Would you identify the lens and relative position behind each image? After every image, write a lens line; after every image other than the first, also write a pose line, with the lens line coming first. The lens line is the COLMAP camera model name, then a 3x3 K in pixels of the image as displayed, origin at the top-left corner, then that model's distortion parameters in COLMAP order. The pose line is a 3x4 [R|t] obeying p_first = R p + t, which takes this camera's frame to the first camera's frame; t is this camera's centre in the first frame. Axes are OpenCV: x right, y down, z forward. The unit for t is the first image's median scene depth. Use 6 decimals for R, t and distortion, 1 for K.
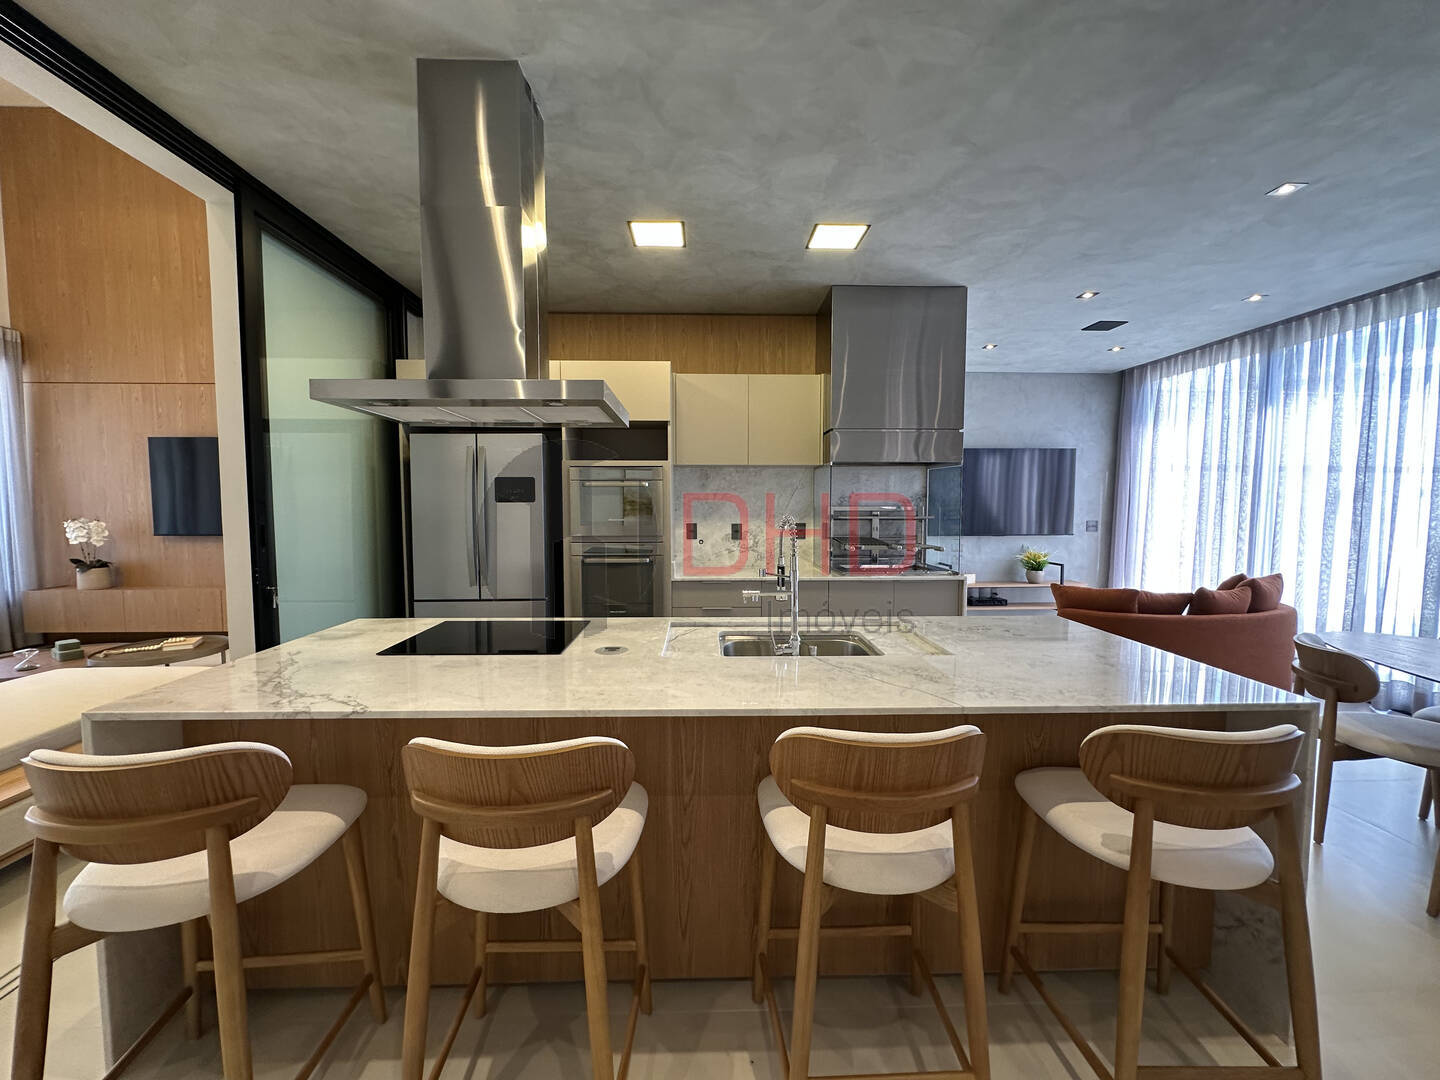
lens RADIAL K [[573.3, 0, 716.6], [0, 573.3, 540.1], [0, 0, 1]] dist [-0.003801, -0.000279]
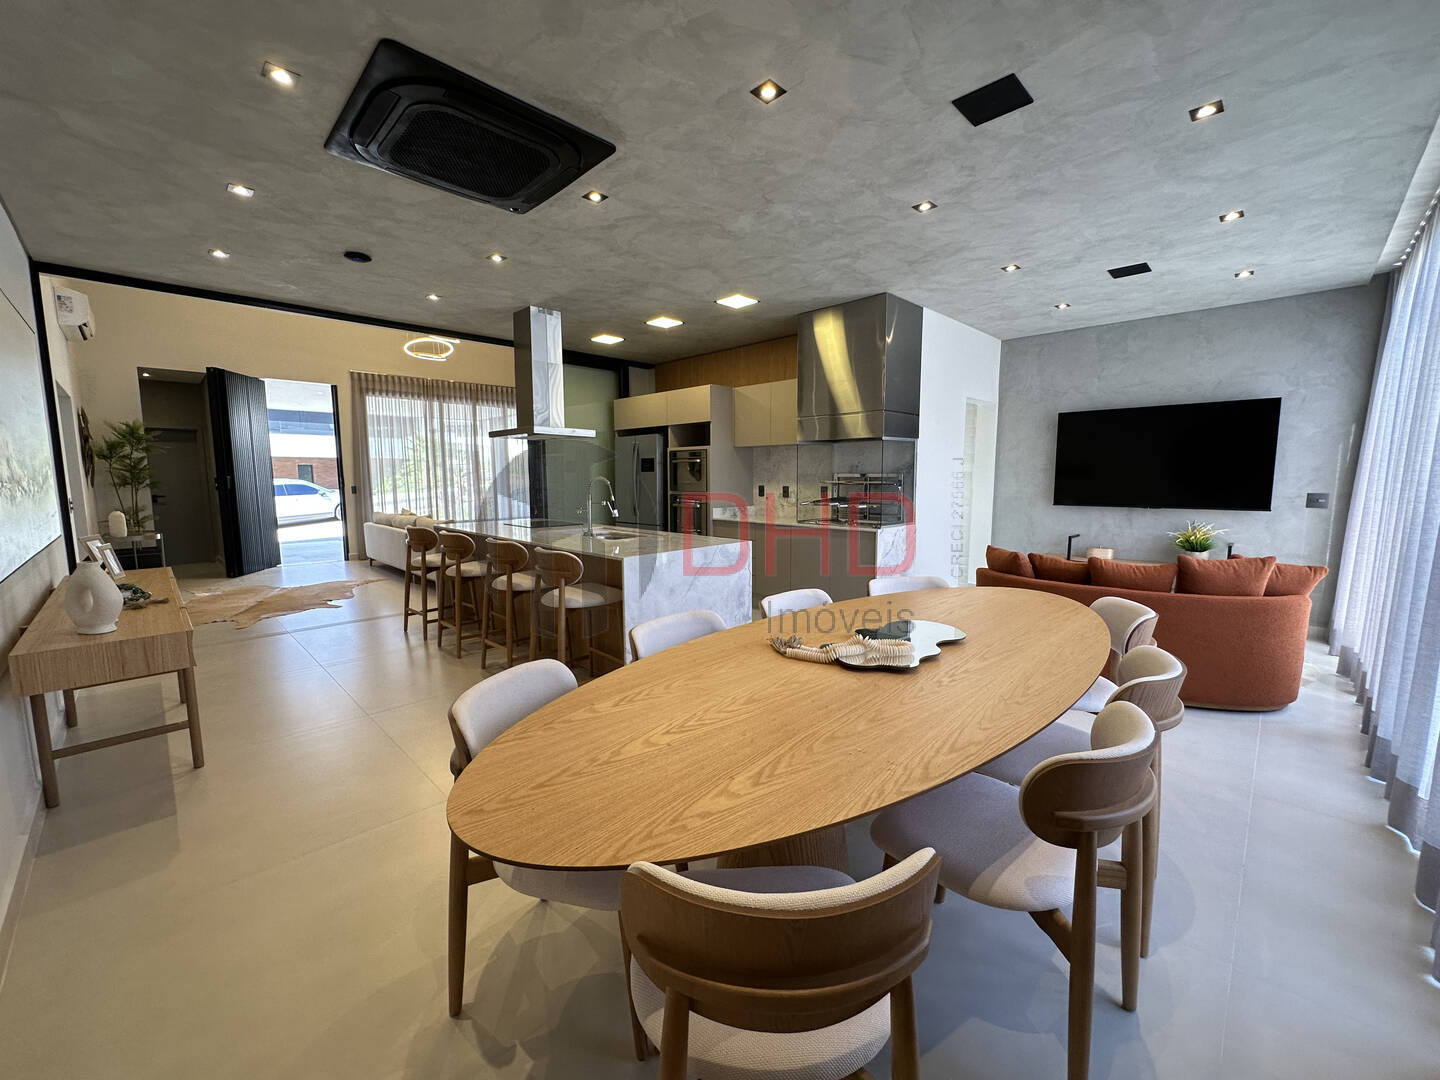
lens RADIAL K [[573.3, 0, 716.6], [0, 573.3, 540.1], [0, 0, 1]] dist [-0.003801, -0.000279]
pose [[0.689286, 0.080527, -0.720000, 0.956291], [-0.043453, 0.996610, 0.069864, 0.012304], [0.723185, -0.016870, 0.690449, -0.098768]]
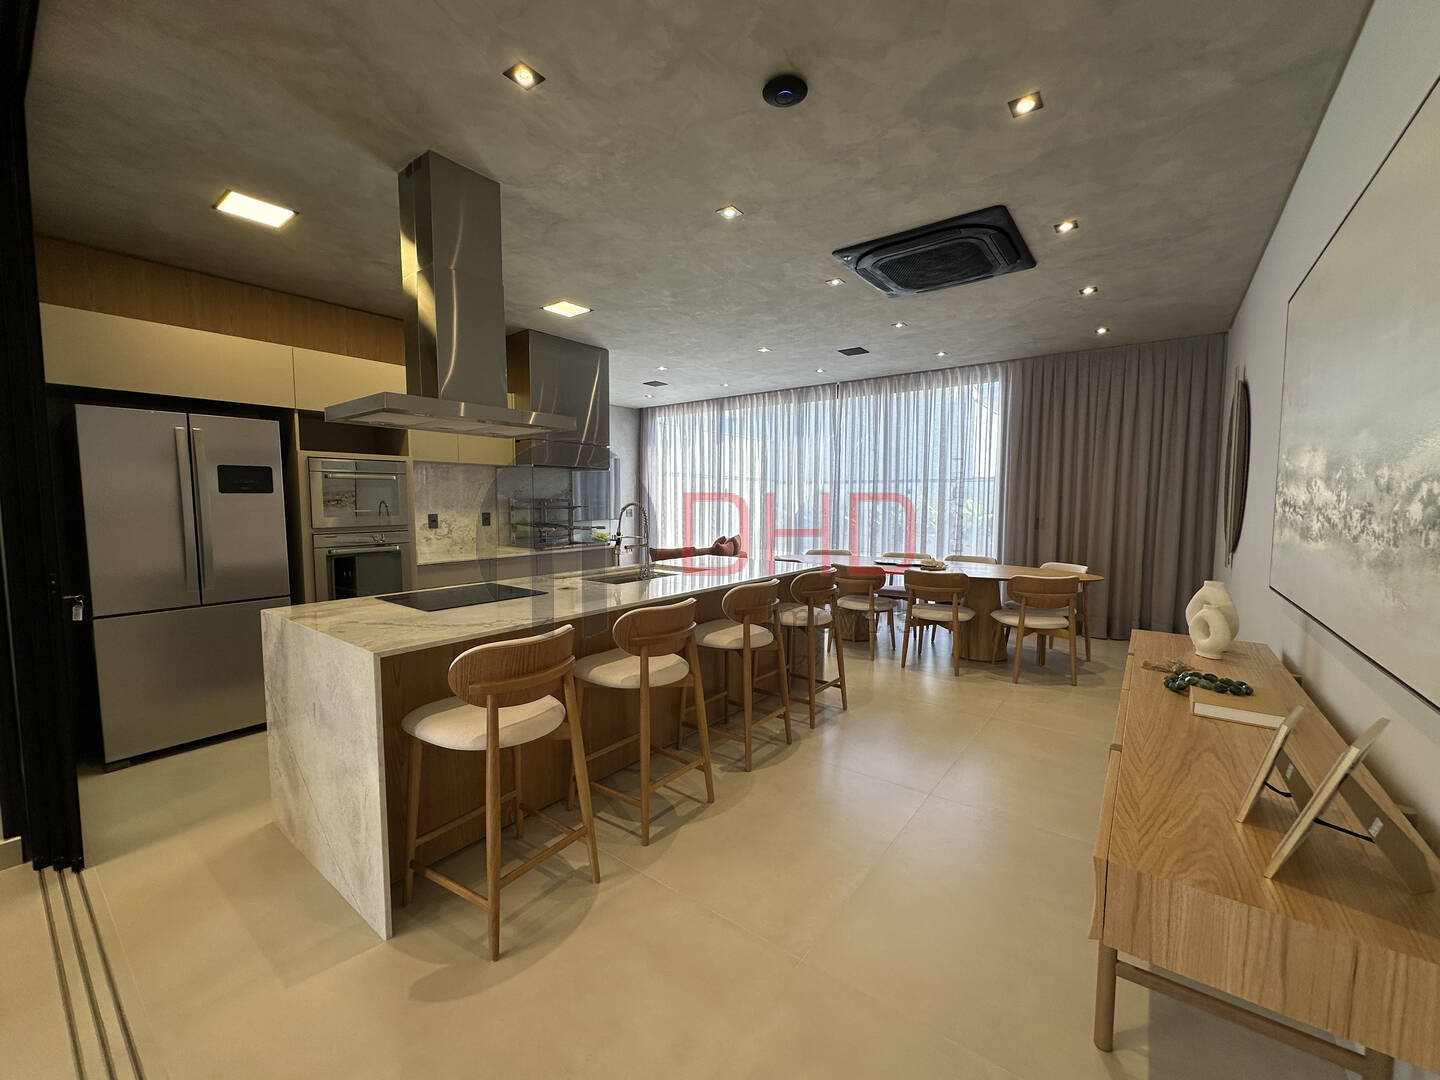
lens RADIAL K [[573.3, 0, 716.6], [0, 573.3, 540.1], [0, 0, 1]] dist [-0.003801, -0.000279]
pose [[0.630457, -0.055854, 0.774212, -0.487383], [0.048886, 0.998285, 0.032211, 0.013258], [-0.774683, 0.017540, 0.632106, -0.129488]]
